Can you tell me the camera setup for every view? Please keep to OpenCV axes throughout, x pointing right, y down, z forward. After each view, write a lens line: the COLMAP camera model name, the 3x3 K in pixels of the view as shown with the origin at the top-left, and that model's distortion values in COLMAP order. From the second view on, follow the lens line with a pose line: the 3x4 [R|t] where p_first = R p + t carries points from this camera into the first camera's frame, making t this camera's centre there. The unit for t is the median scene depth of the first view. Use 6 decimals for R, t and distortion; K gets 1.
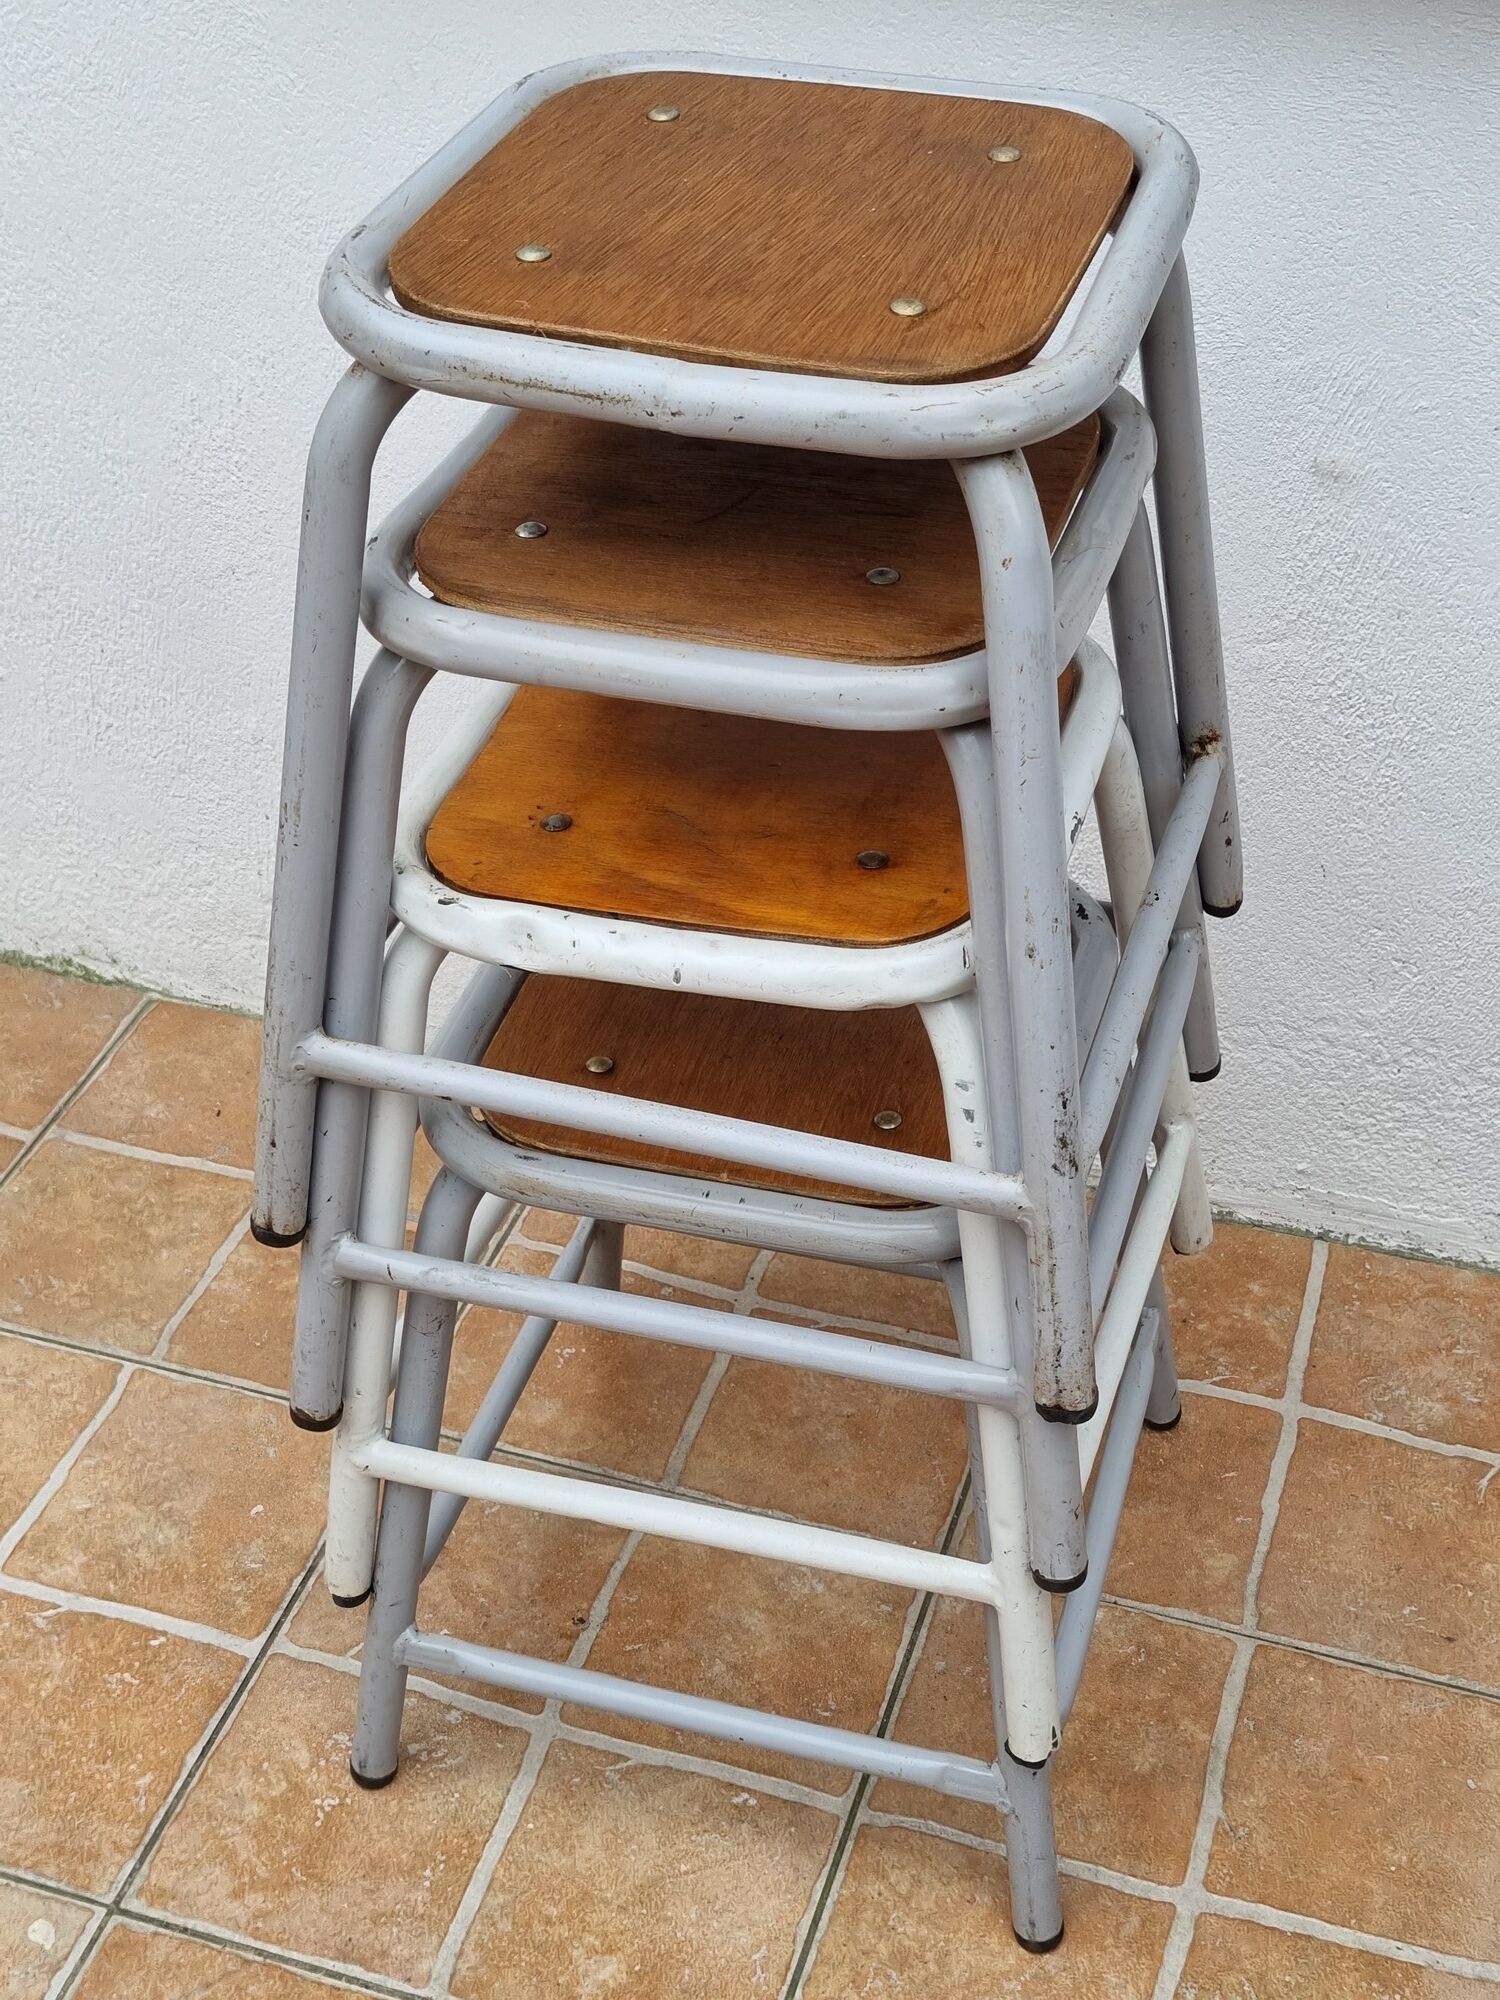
lens RADIAL K [[2665.1, 0, 779.8], [0, 2665.1, 973.0], [0, 0, 1]] dist [0.036931, 0.000000]
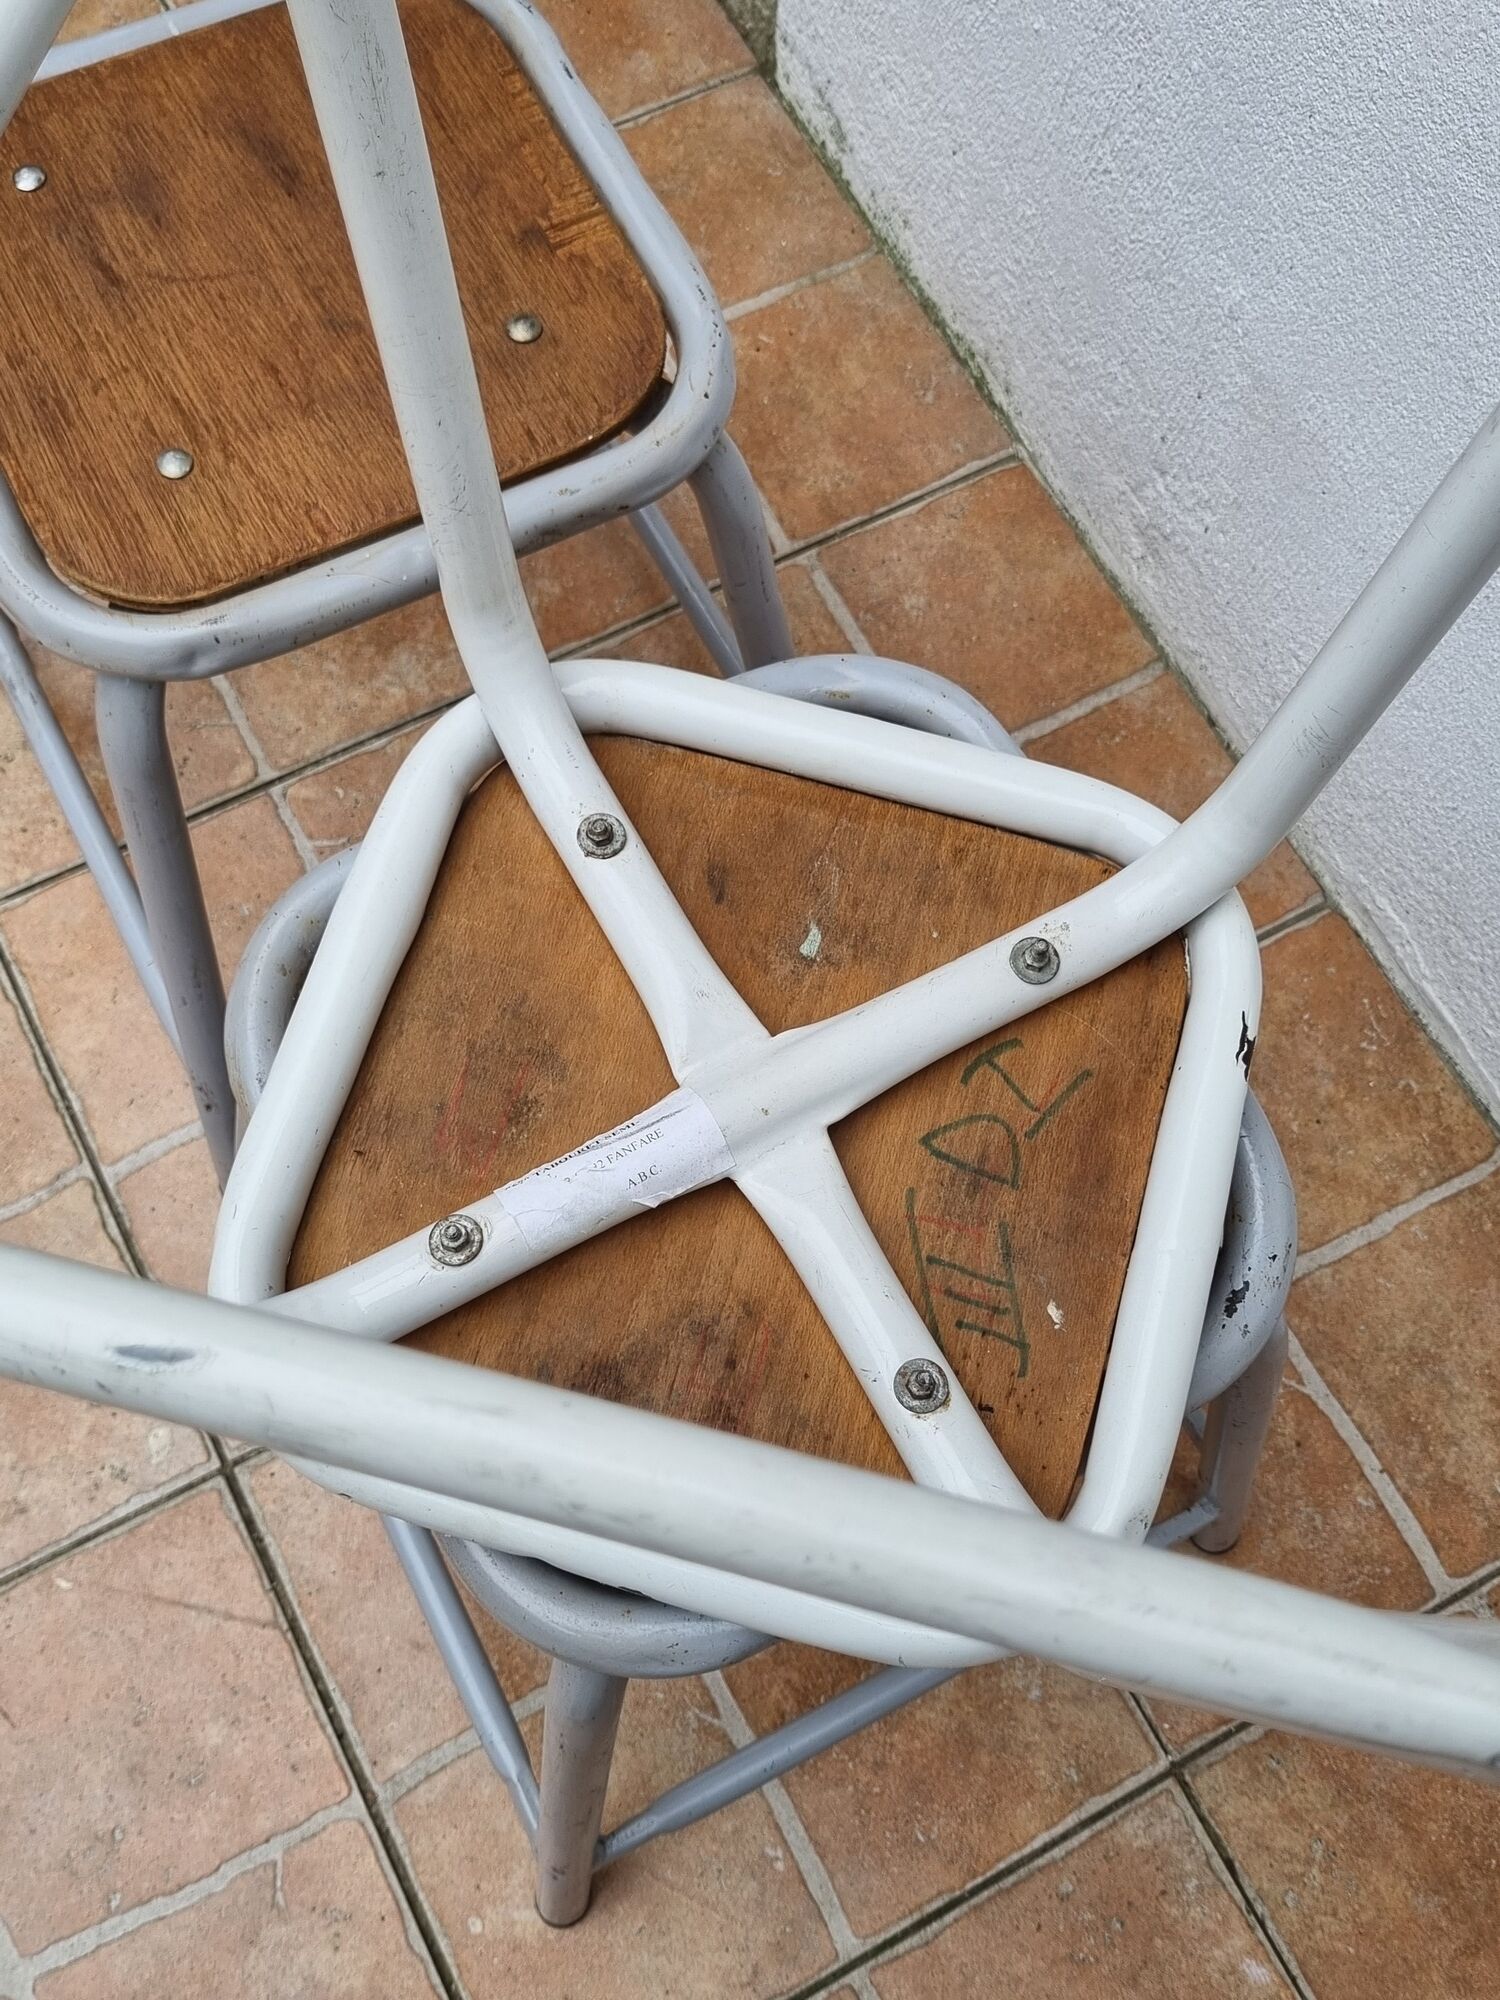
lens RADIAL K [[2031.4, 0, 749.1], [0, 2031.4, 980.8], [0, 0, 1]] dist [0.025144, 0.000000]
pose [[0.721604, 0.652747, -0.230669, -0.051290], [-0.454694, 0.698107, 0.553082, -0.256323], [0.522054, -0.294223, 0.800558, 0.518404]]
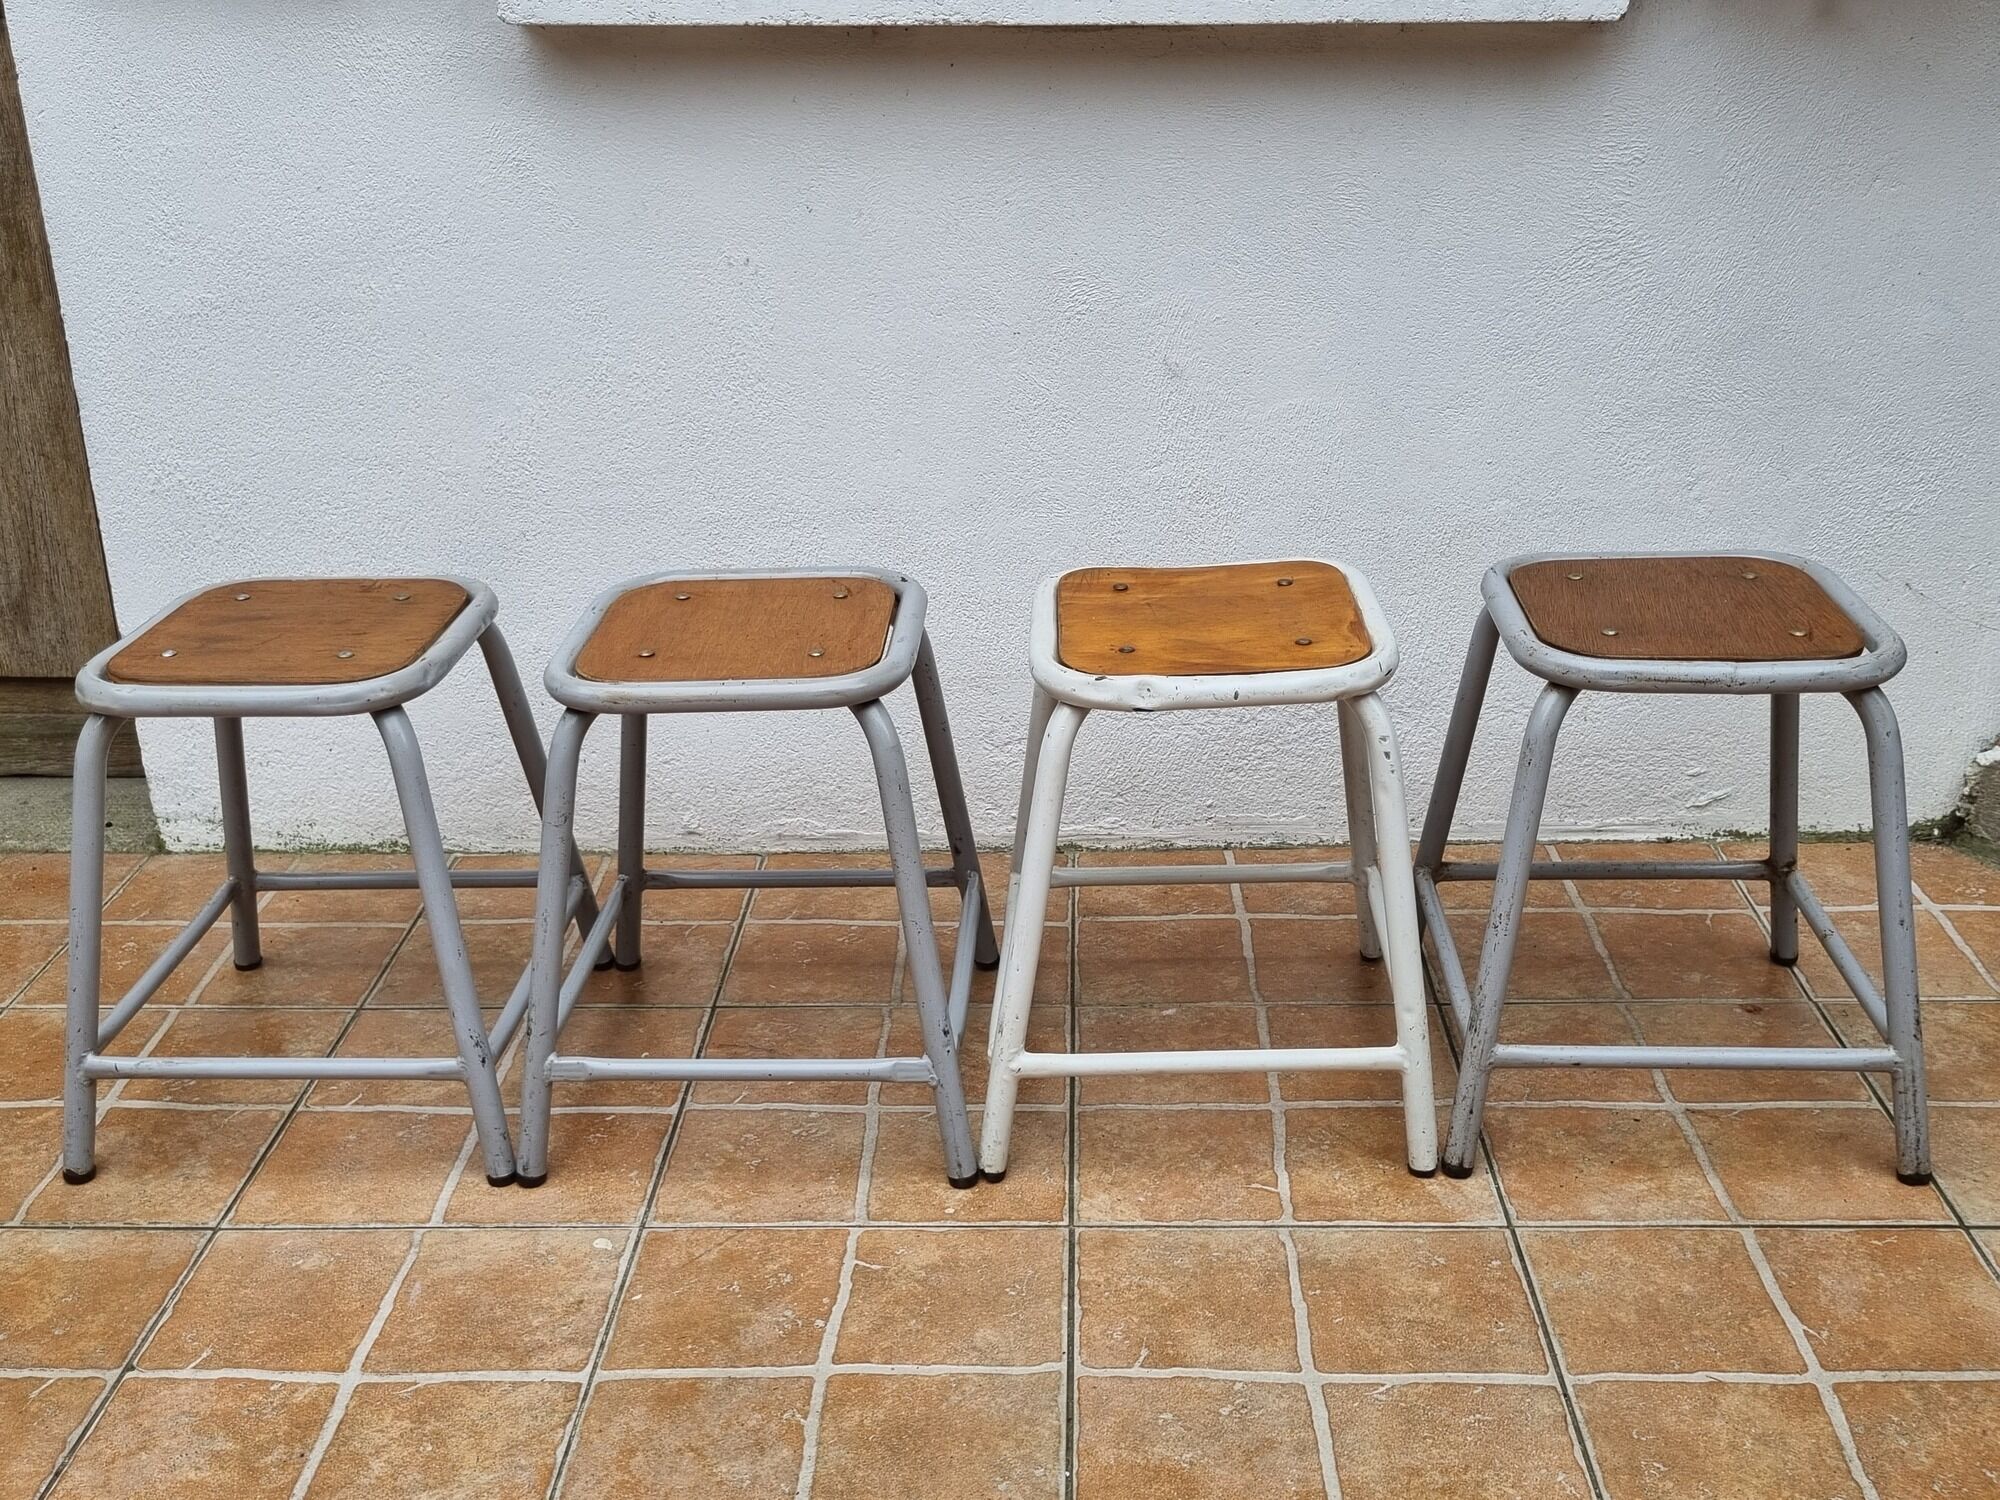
lens RADIAL K [[2042.1, 0, 1003.2], [0, 2042.1, 706.5], [0, 0, 1]] dist [0.034261, 0.000000]
pose [[0.961930, -0.119019, 0.246018, -0.283318], [0.182508, 0.949800, -0.254108, 0.375128], [-0.203424, 0.289335, 0.935363, -0.237702]]
